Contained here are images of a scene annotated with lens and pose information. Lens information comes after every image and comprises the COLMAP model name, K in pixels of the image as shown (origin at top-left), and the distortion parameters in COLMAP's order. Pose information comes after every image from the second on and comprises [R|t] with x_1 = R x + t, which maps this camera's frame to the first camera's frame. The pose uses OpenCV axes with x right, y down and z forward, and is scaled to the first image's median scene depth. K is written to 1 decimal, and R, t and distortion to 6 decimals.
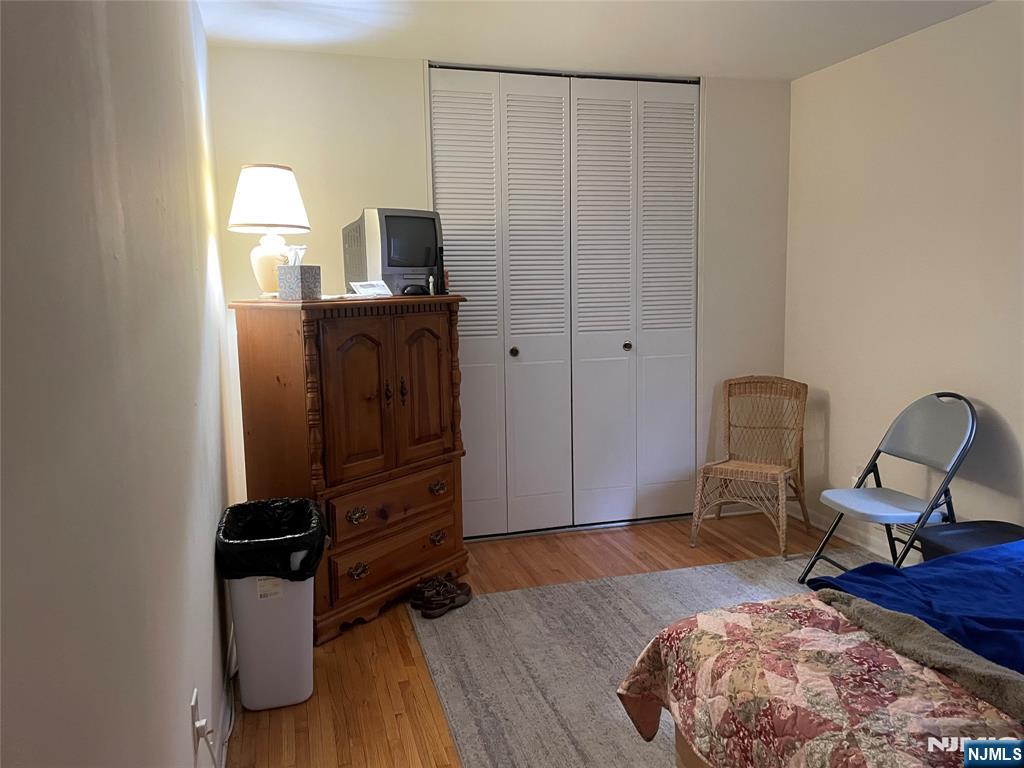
lens RADIAL K [[770.4, 0, 513.4], [0, 770.4, 374.2], [0, 0, 1]] dist [0.076561, -0.083772]
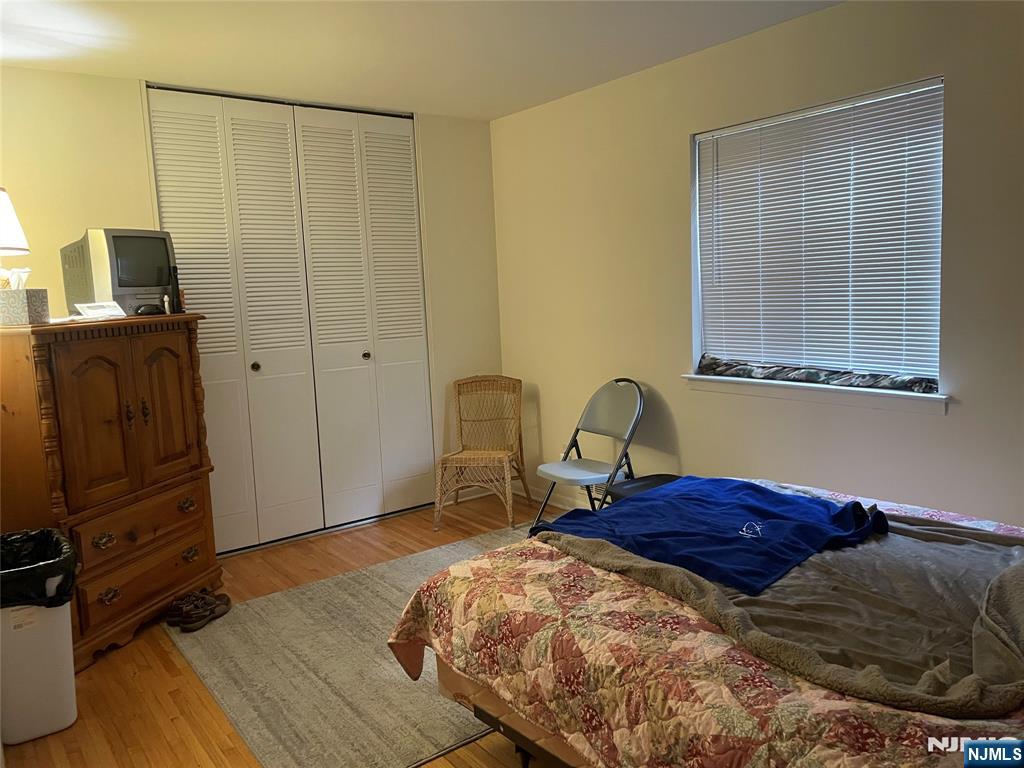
lens RADIAL K [[770.4, 0, 516.2], [0, 770.4, 382.6], [0, 0, 1]] dist [0.076561, -0.083772]
pose [[0.935991, -0.065416, 0.345892, -0.042239], [0.066621, 0.997743, 0.008418, 0.008651], [-0.345662, 0.015164, 0.938236, -0.117536]]
